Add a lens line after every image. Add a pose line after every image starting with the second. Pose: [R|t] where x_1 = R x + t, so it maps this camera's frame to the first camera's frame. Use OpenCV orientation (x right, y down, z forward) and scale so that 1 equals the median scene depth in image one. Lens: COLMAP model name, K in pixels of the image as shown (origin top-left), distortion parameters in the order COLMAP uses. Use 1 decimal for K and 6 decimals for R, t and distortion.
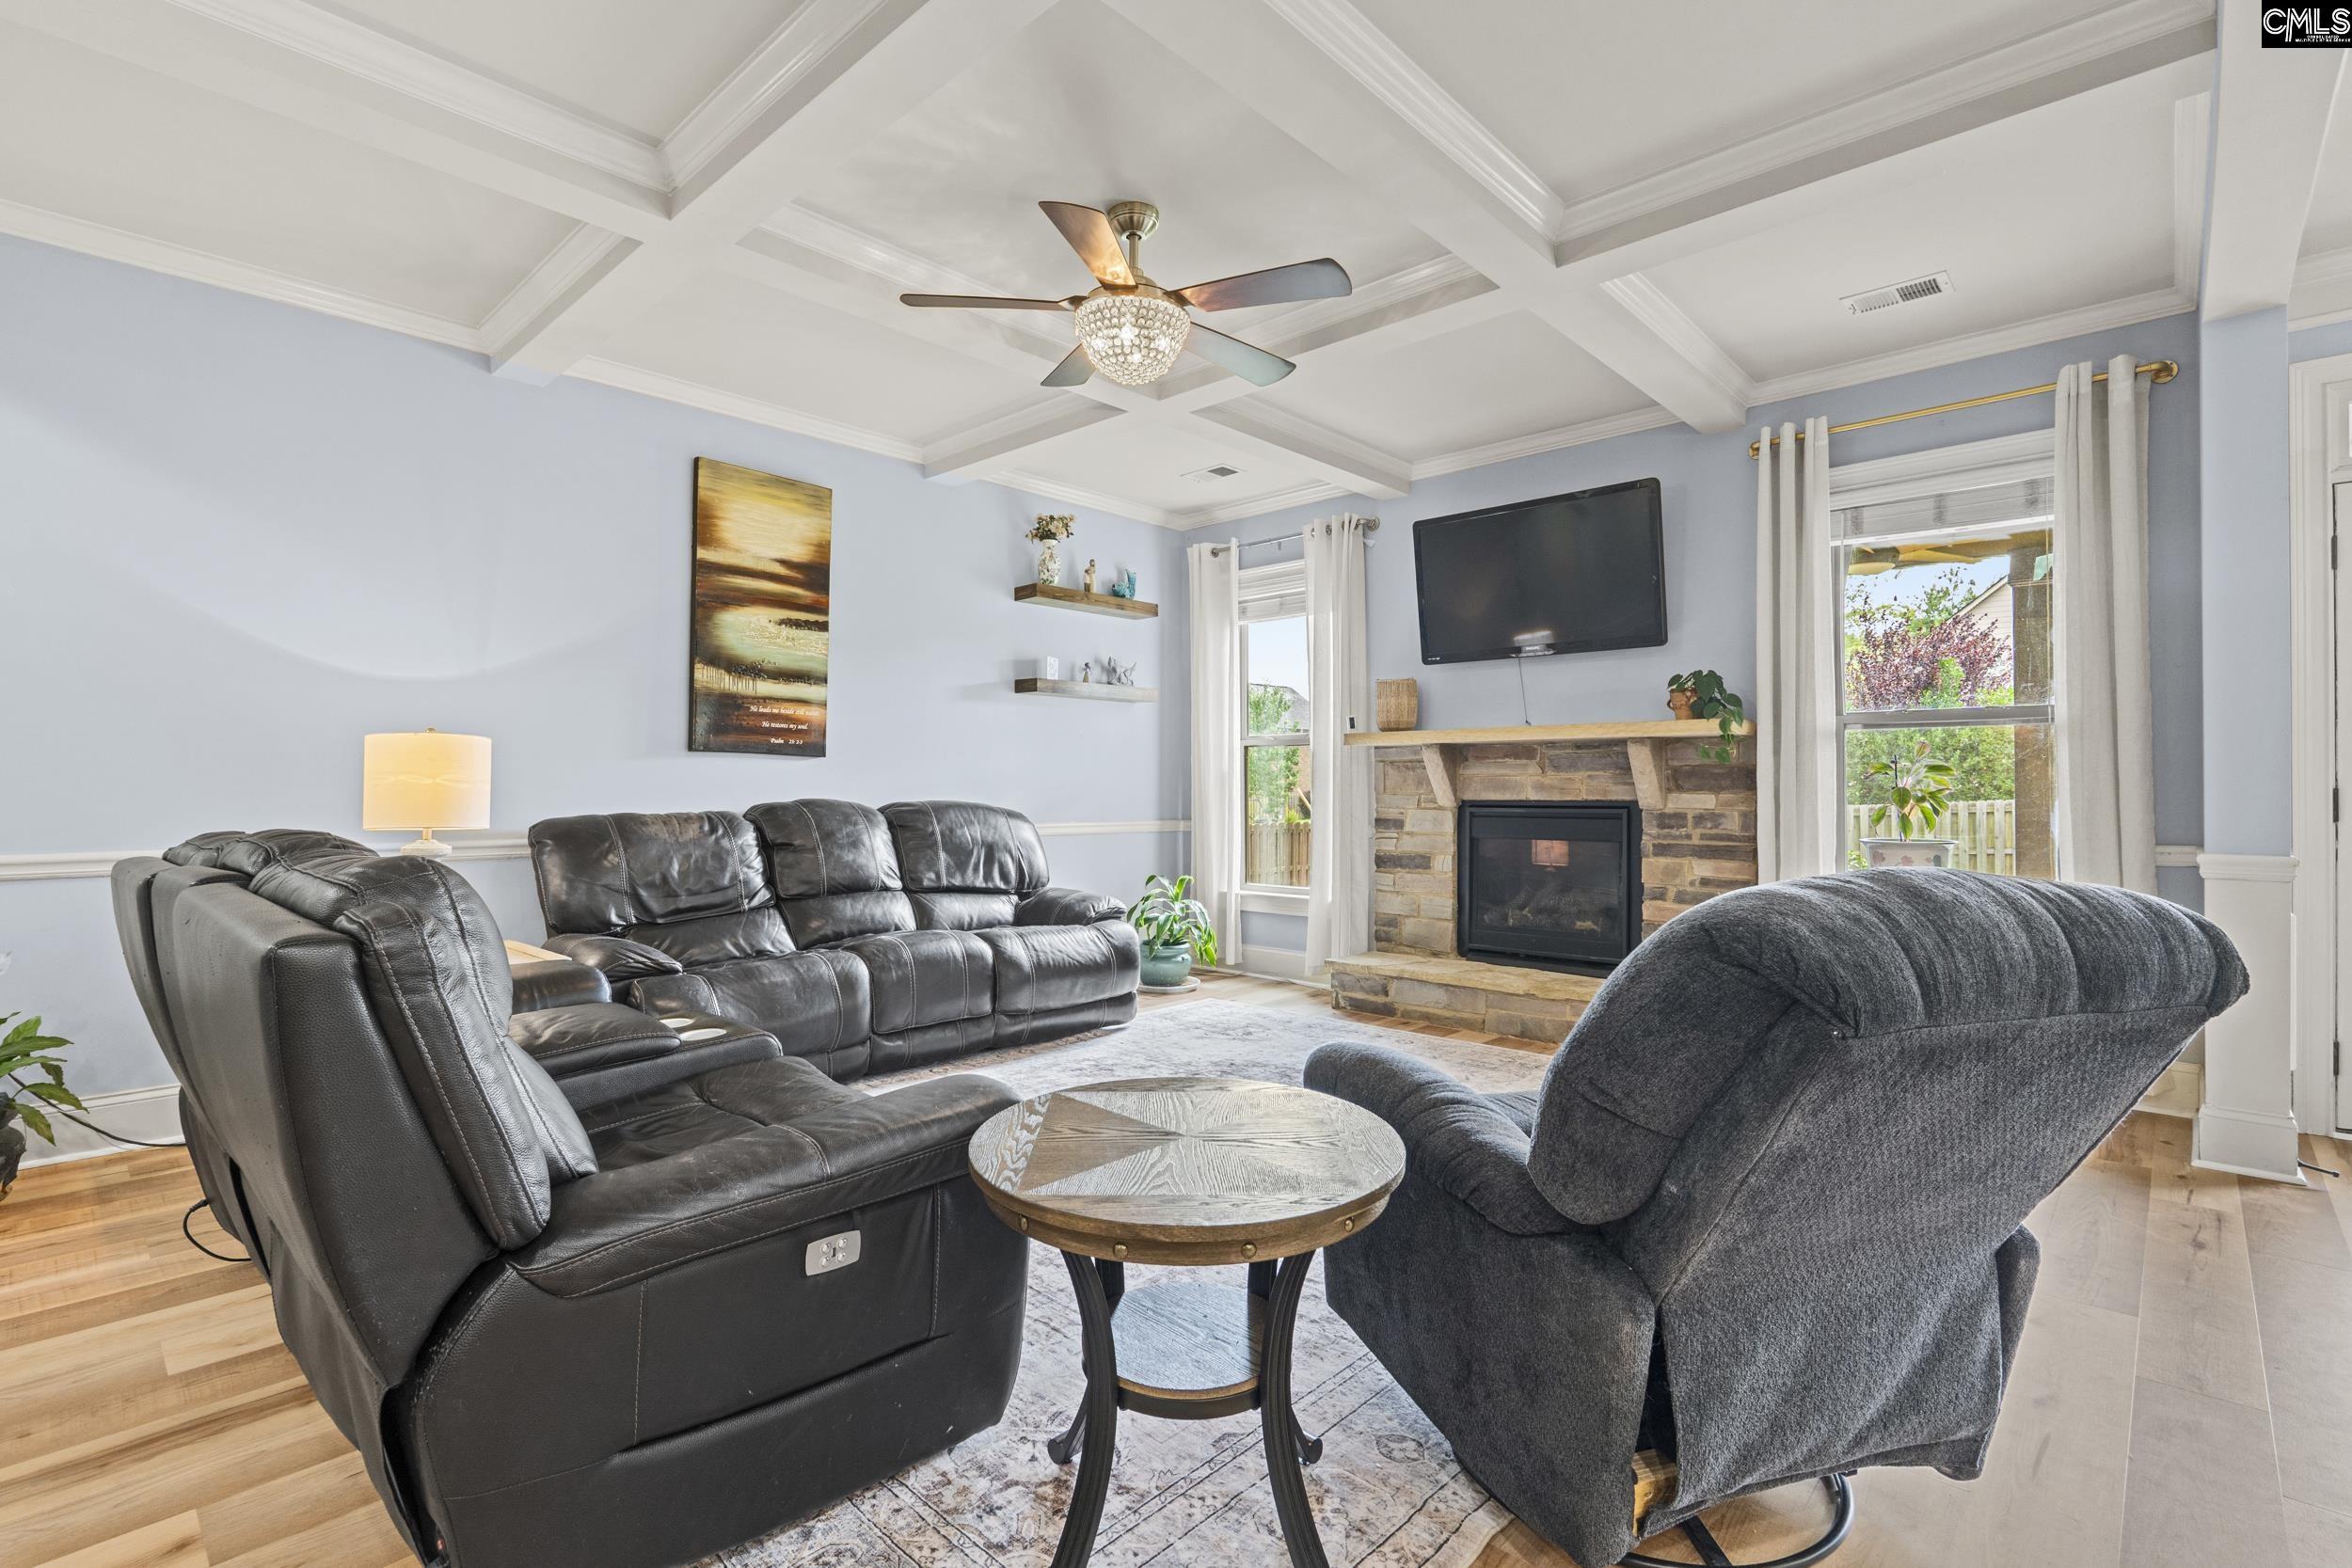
lens RADIAL K [[1086.5, 0, 1171.9], [0, 1086.5, 780.4], [0, 0, 1]] dist [-0.001822, -0.000844]
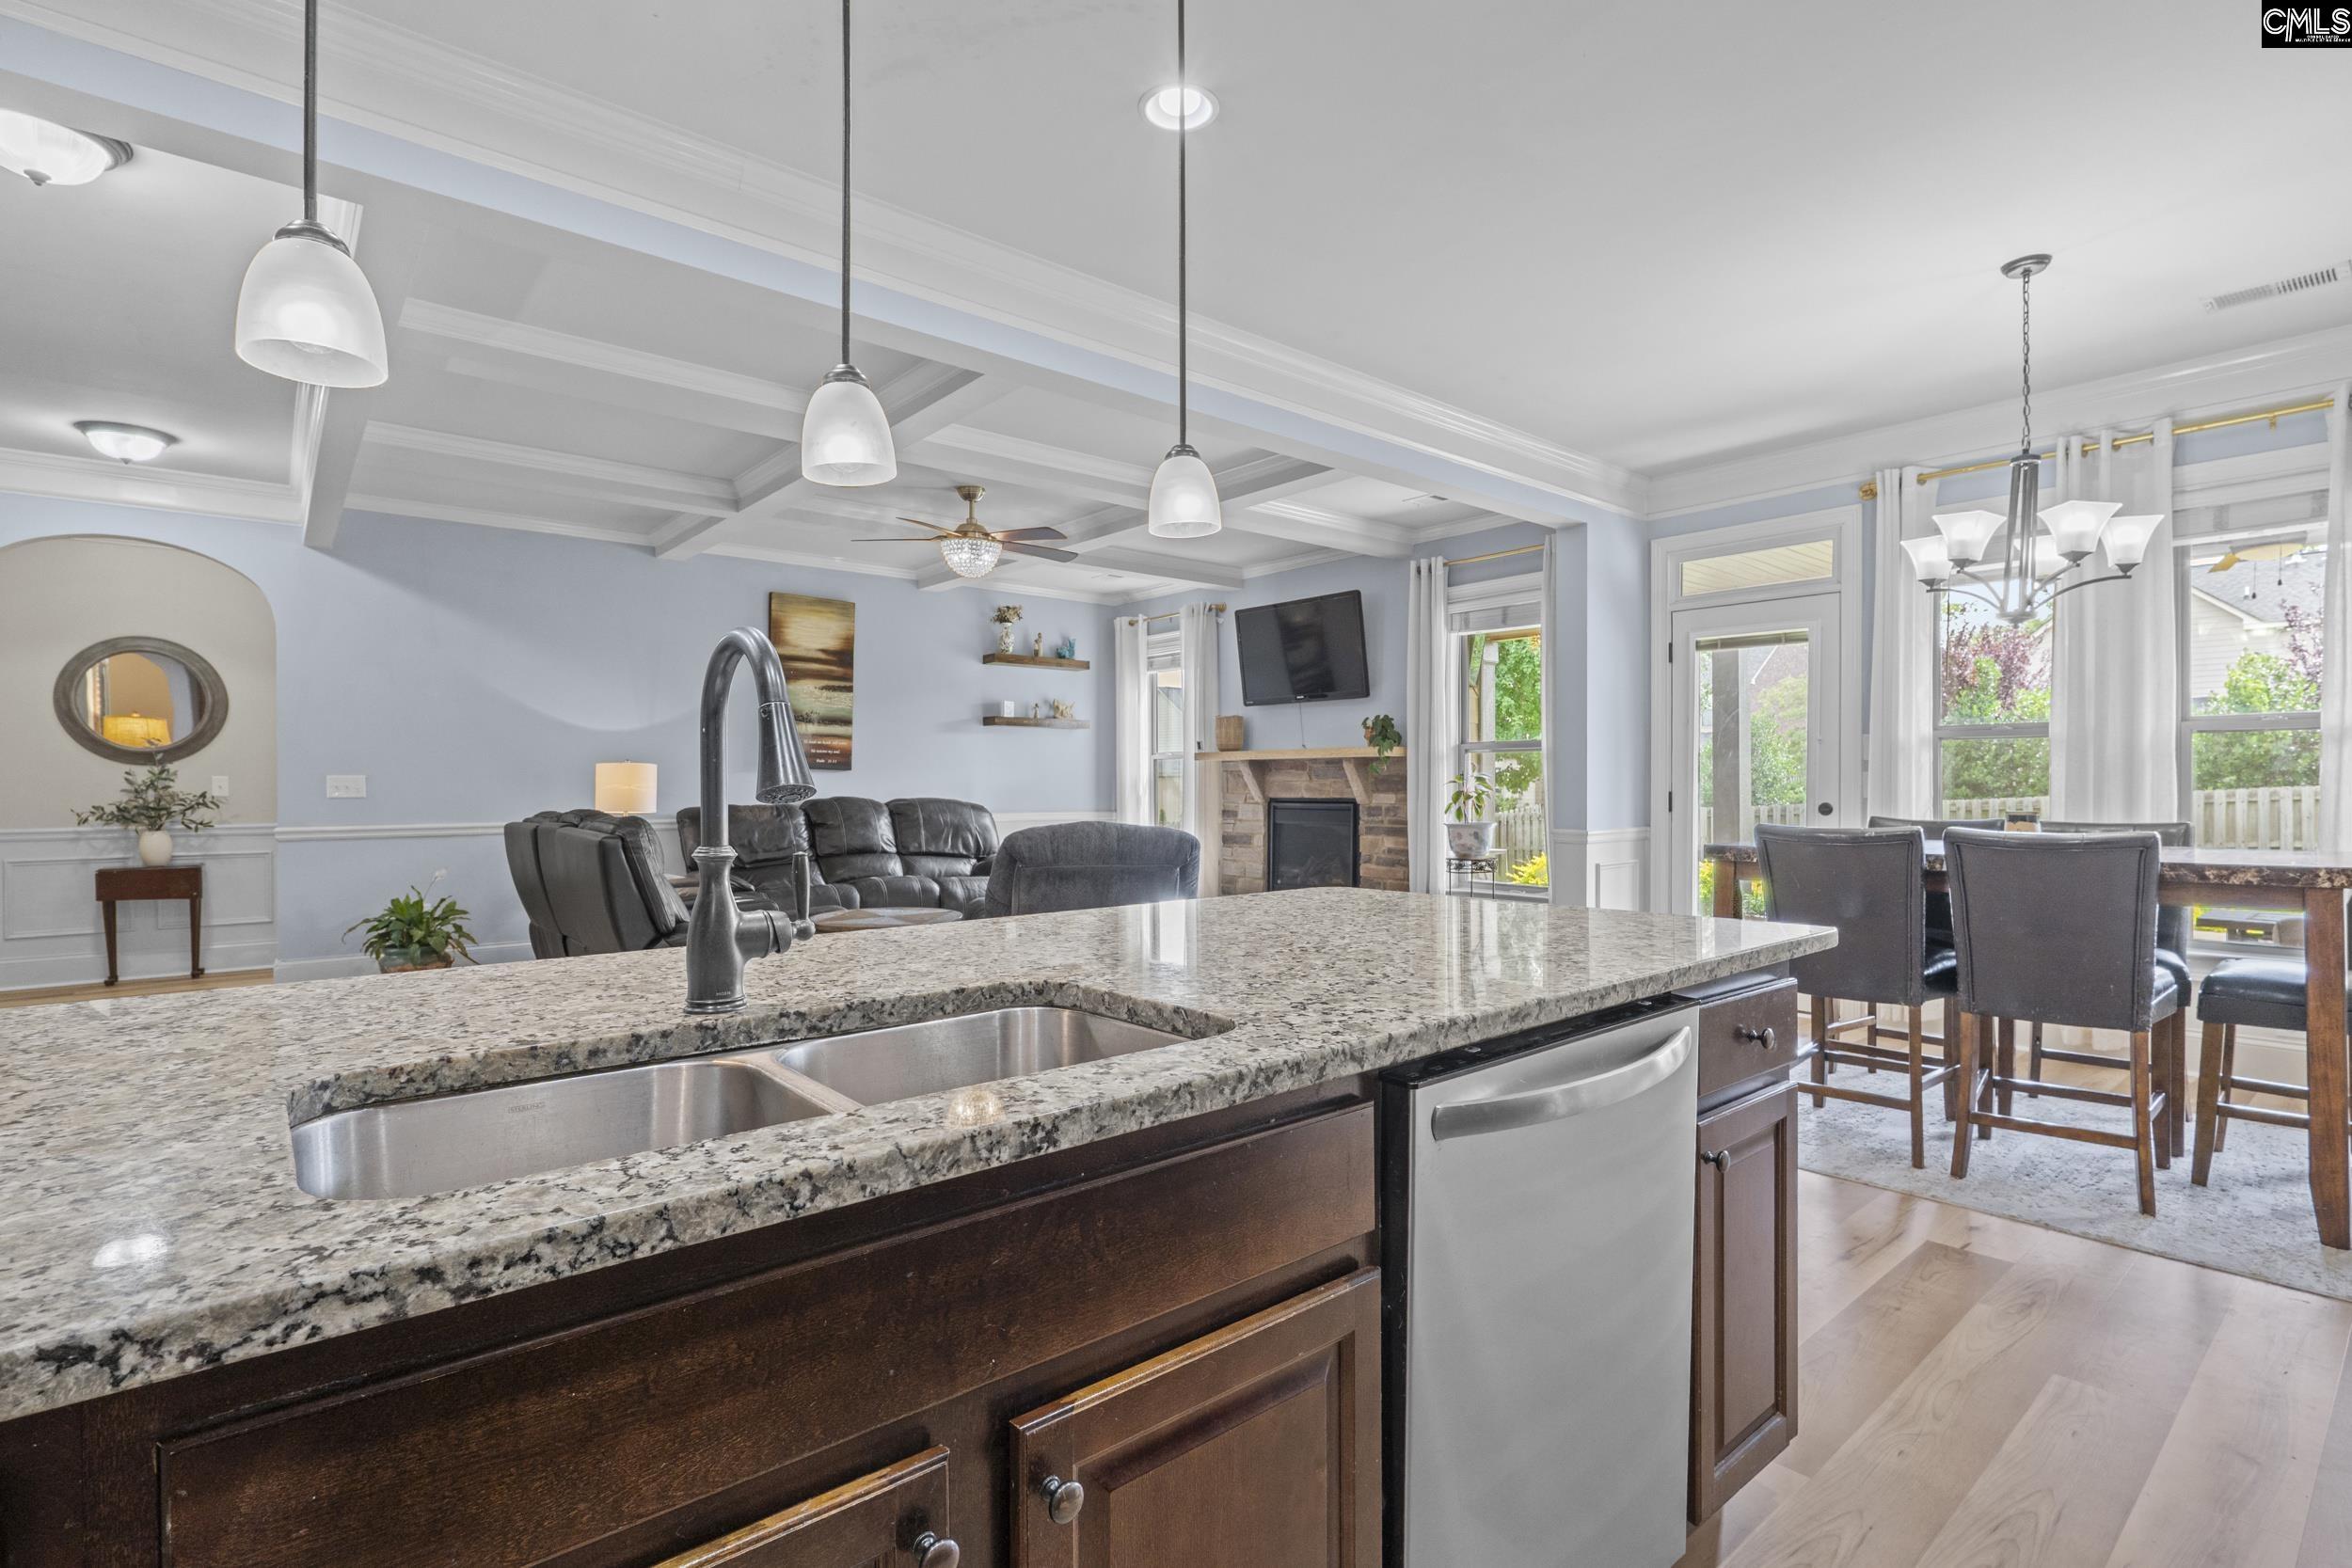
lens RADIAL K [[1086.5, 0, 1161.5], [0, 1086.5, 785.3], [0, 0, 1]] dist [-0.001822, -0.000844]
pose [[0.992317, 0.000041, -0.123720, 0.331363], [0.000931, 0.999969, 0.007801, -0.011338], [0.123717, -0.007856, 0.992286, -0.531023]]
